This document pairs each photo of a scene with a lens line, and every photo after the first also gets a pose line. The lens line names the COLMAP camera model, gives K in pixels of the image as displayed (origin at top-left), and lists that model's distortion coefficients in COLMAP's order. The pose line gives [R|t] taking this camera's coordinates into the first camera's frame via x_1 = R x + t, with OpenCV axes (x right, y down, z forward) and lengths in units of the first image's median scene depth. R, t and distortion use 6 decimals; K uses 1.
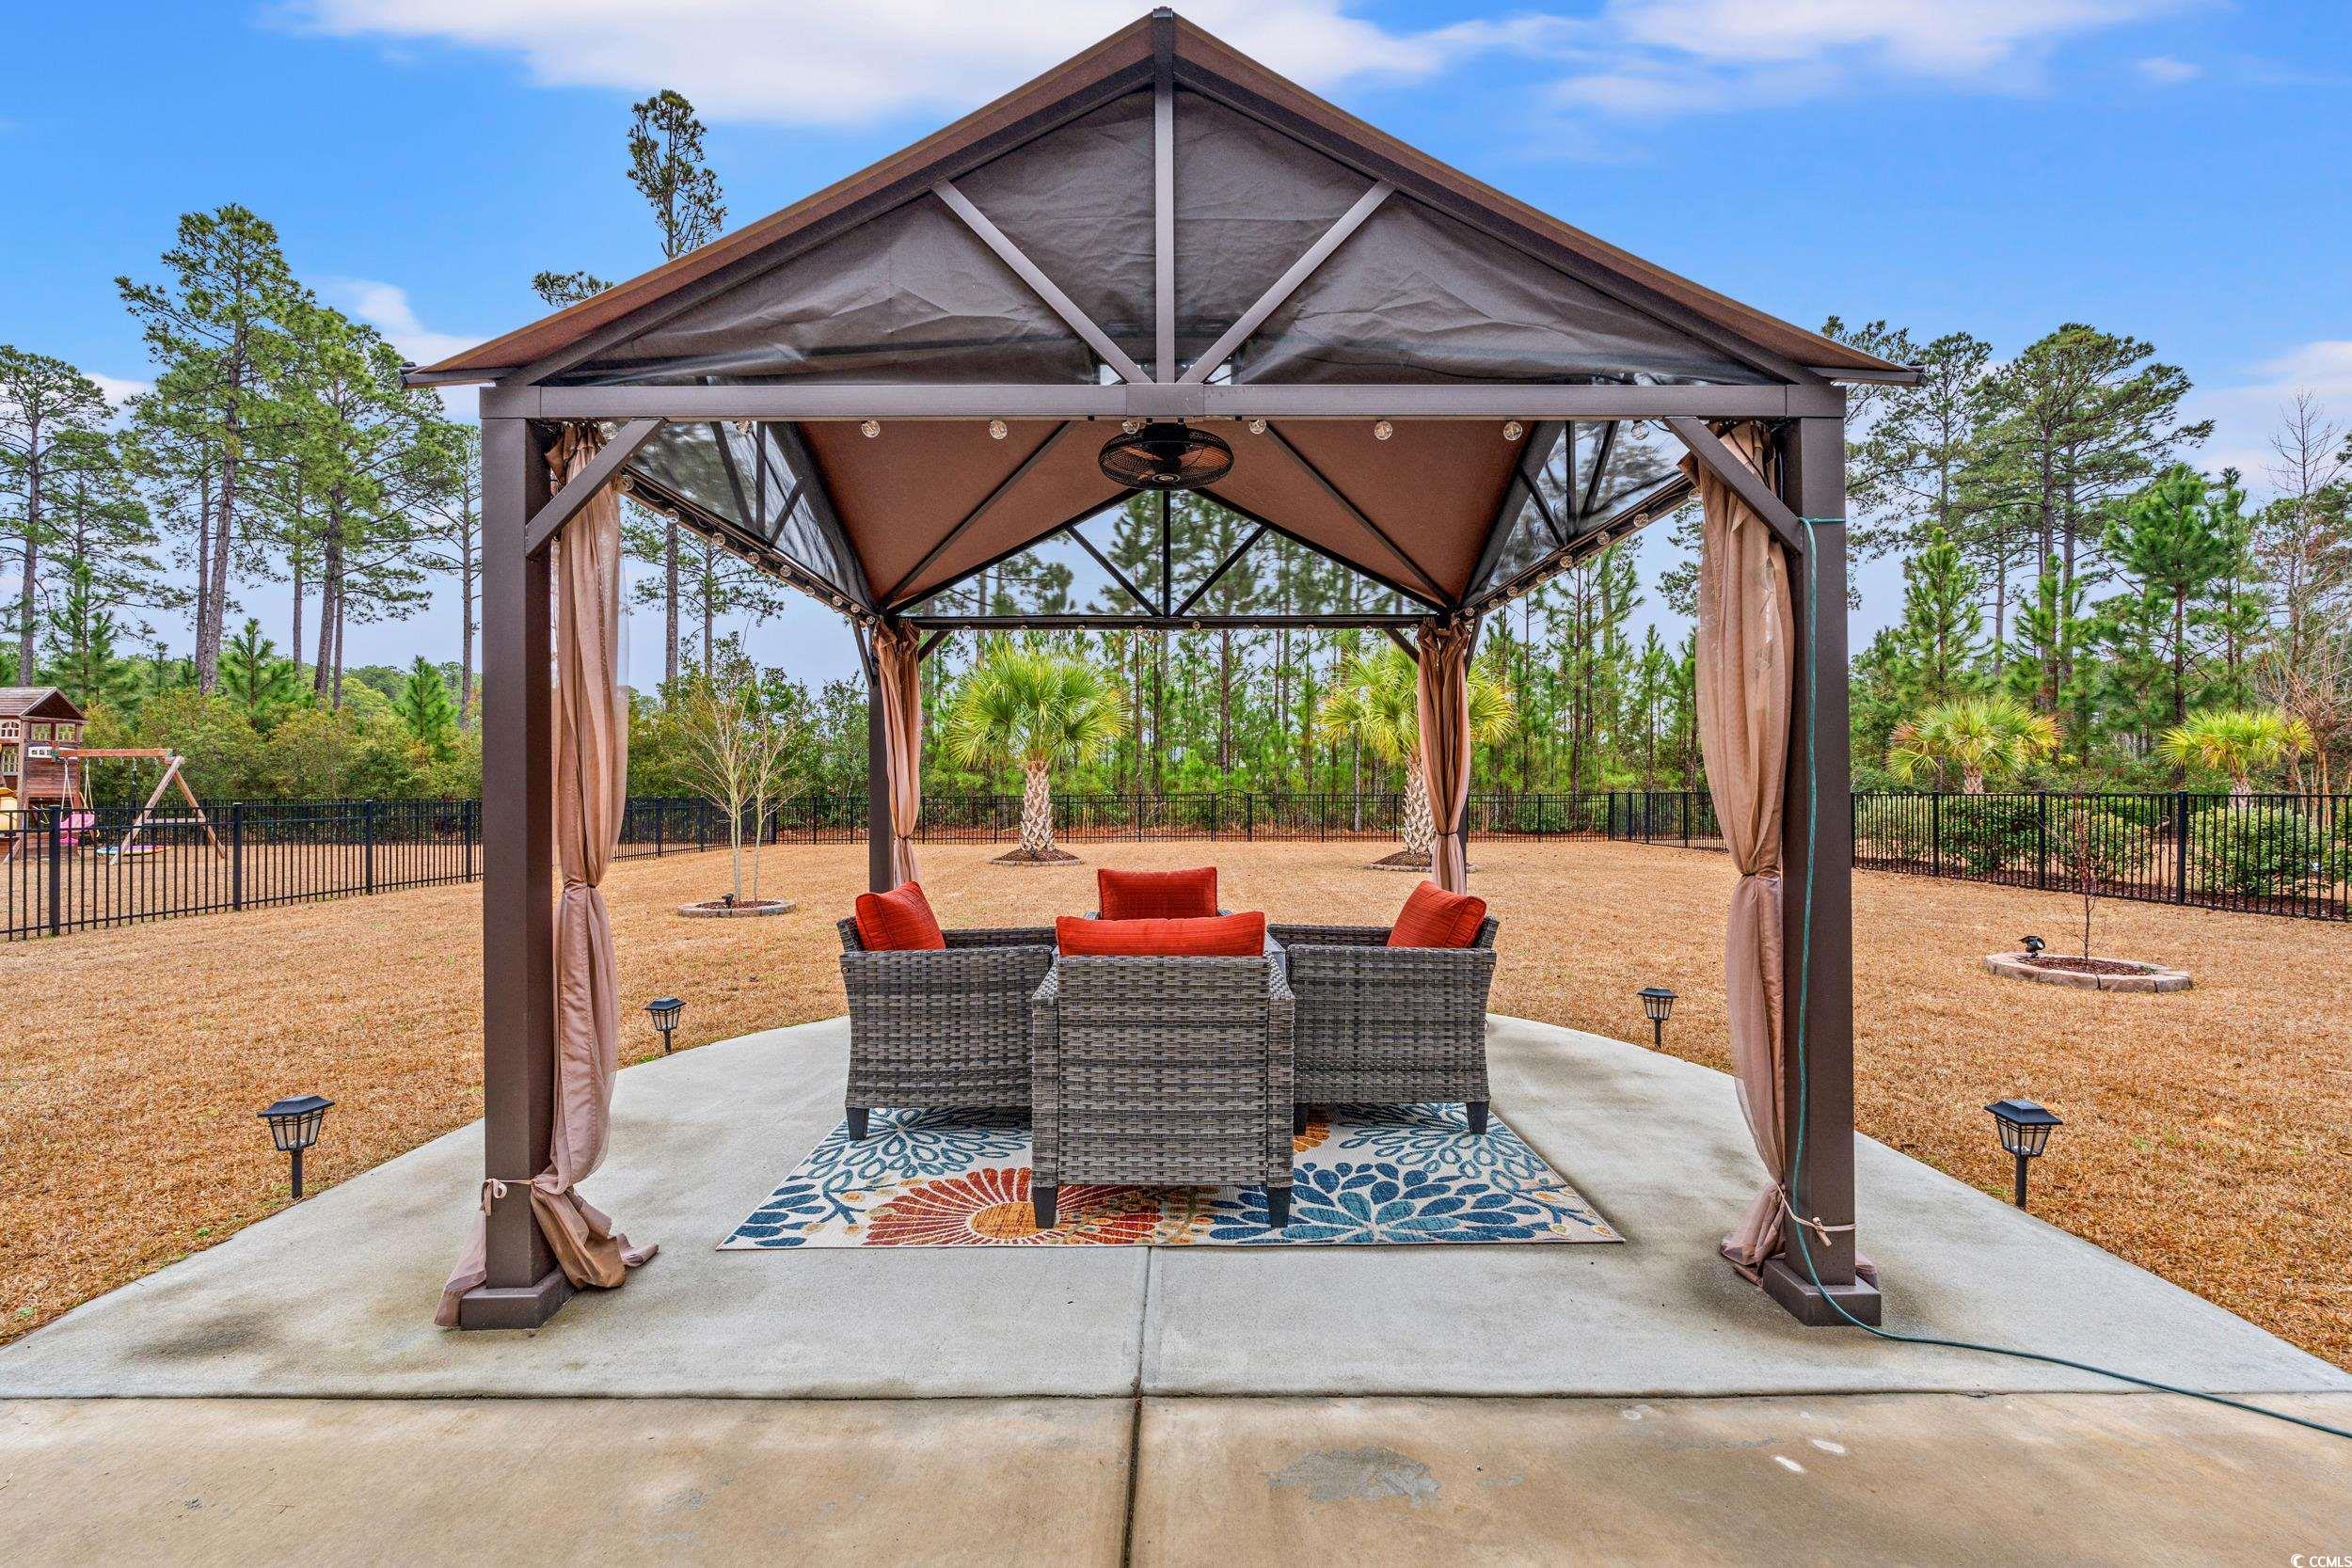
lens RADIAL K [[1027.6, 0, 1176.3], [0, 1027.6, 784.1], [0, 0, 1]] dist [-0.002758, -0.000012]
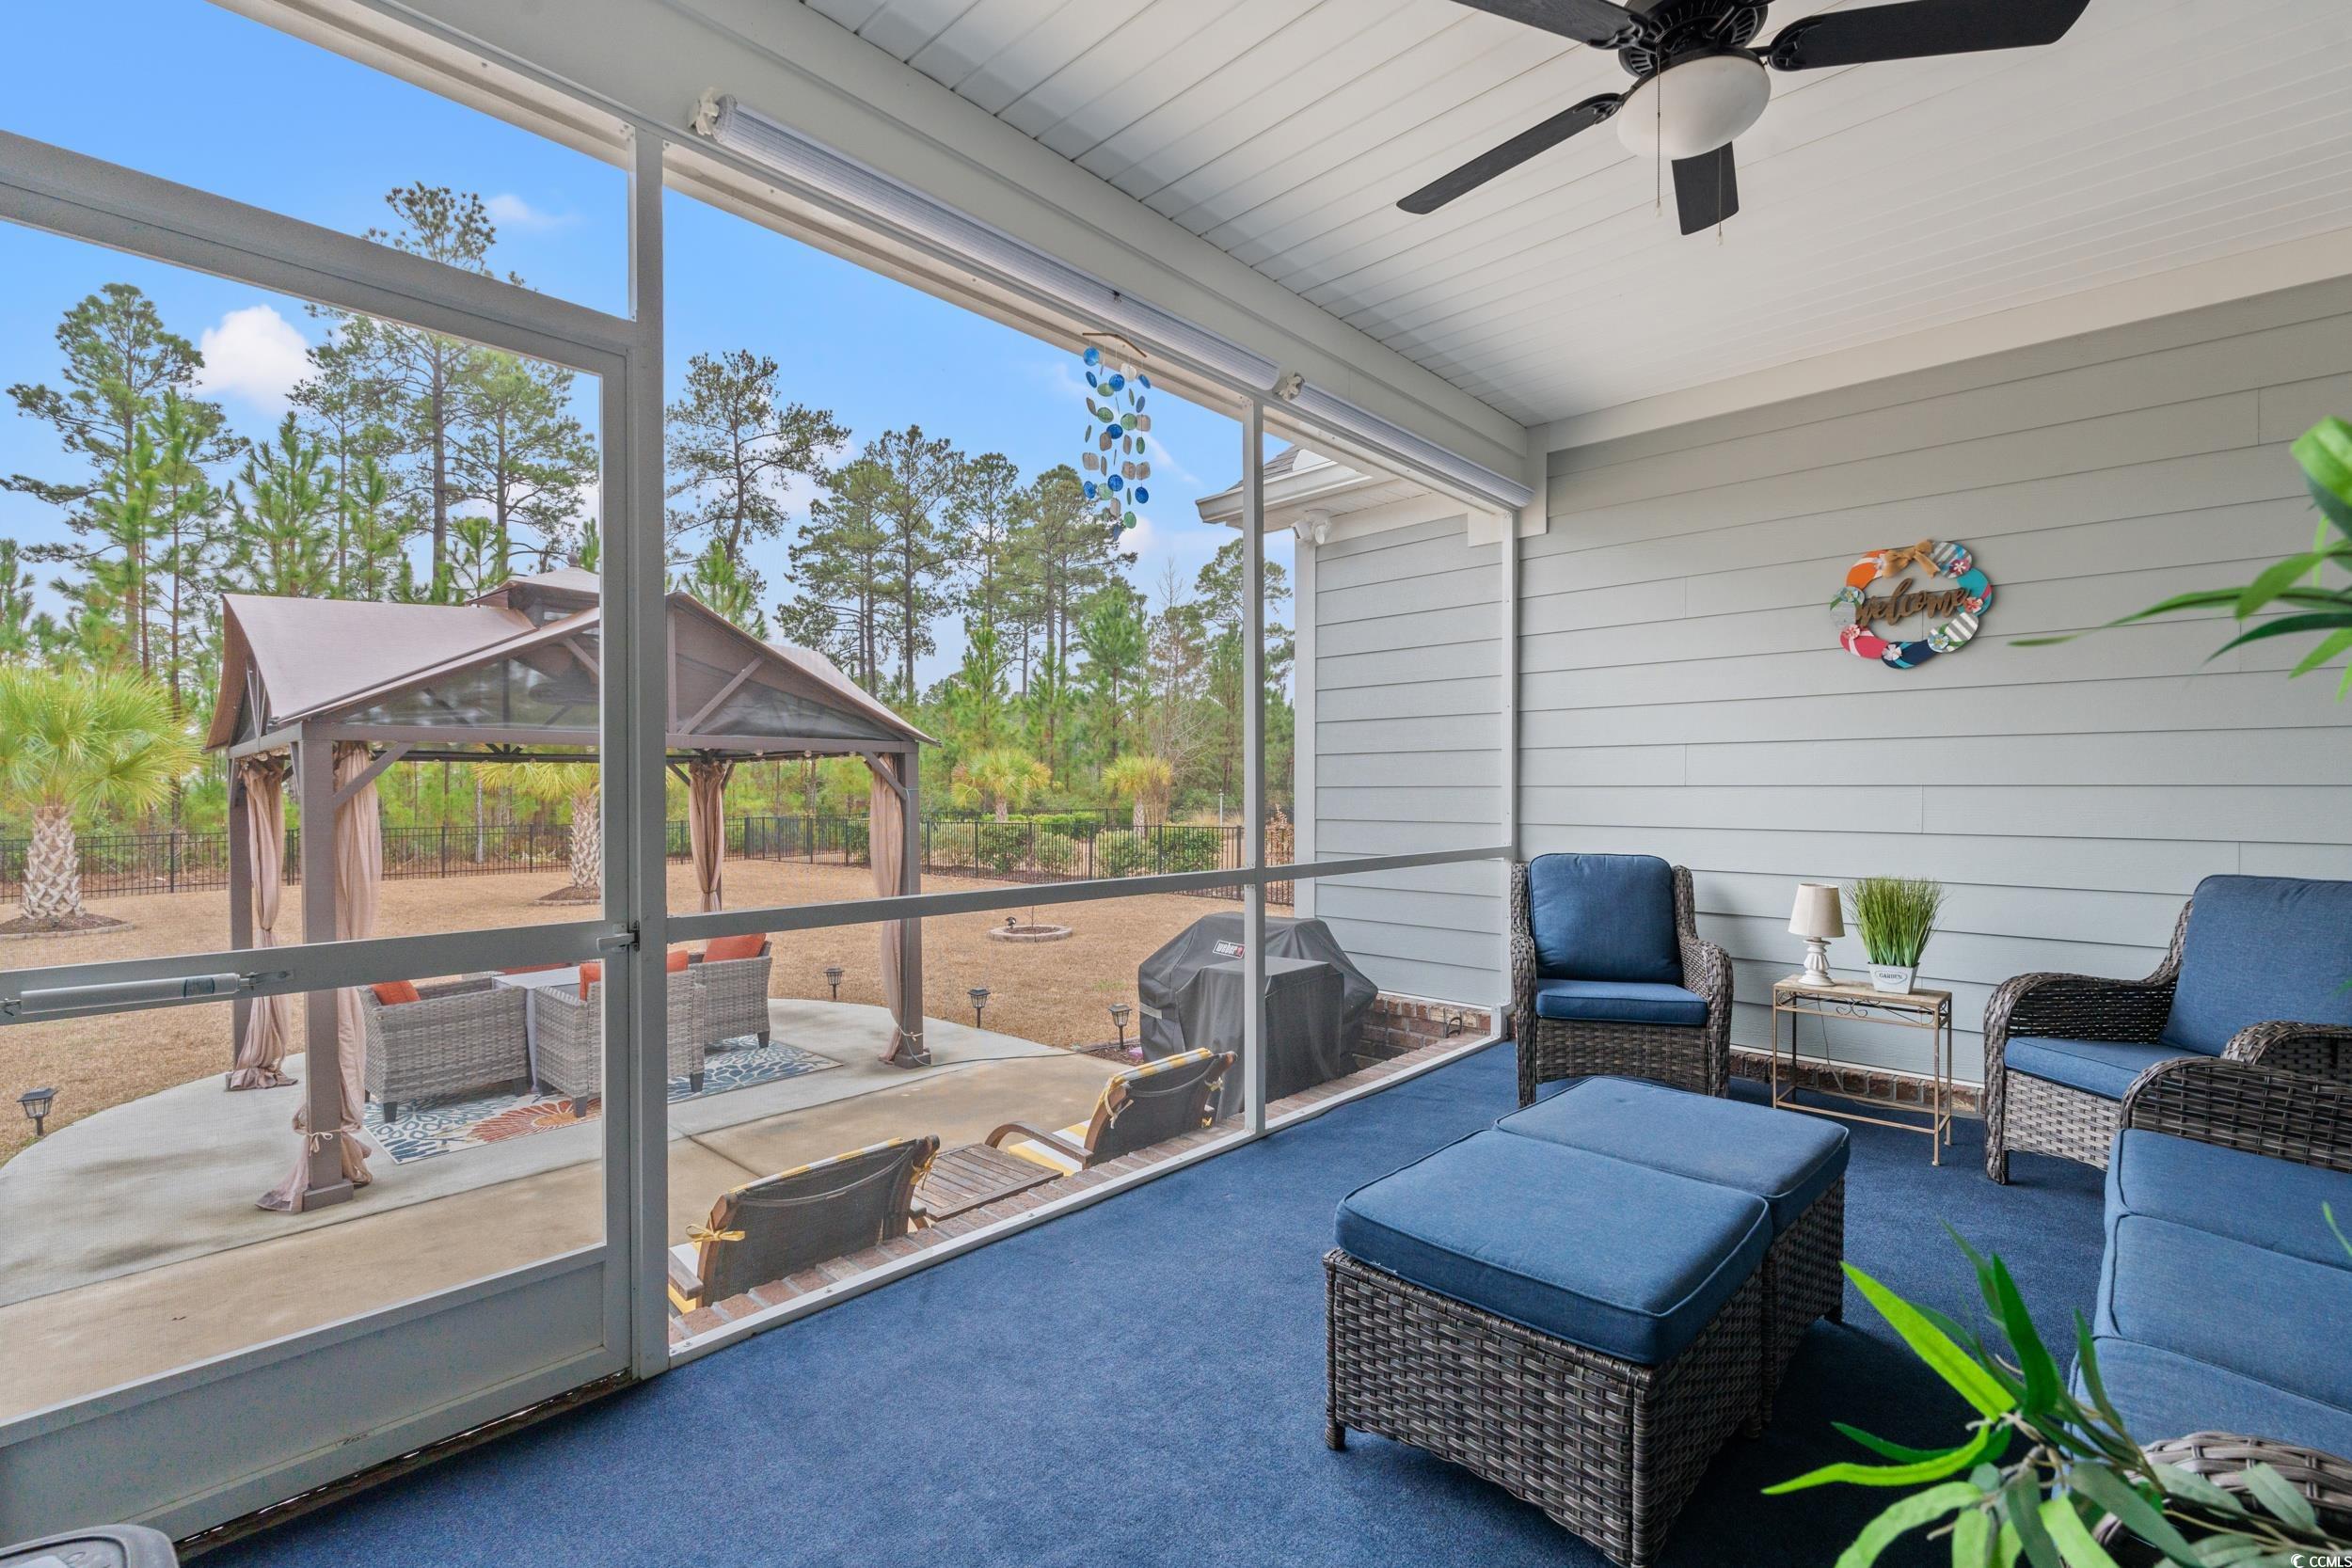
lens RADIAL K [[1027.6, 0, 1182.5], [0, 1027.6, 787.7], [0, 0, 1]] dist [-0.002758, -0.000012]
pose [[0.680188, -0.003188, 0.733031, -0.125050], [0.004304, 0.999991, 0.000355, -0.033870], [-0.733025, 0.002913, 0.680195, -0.196134]]
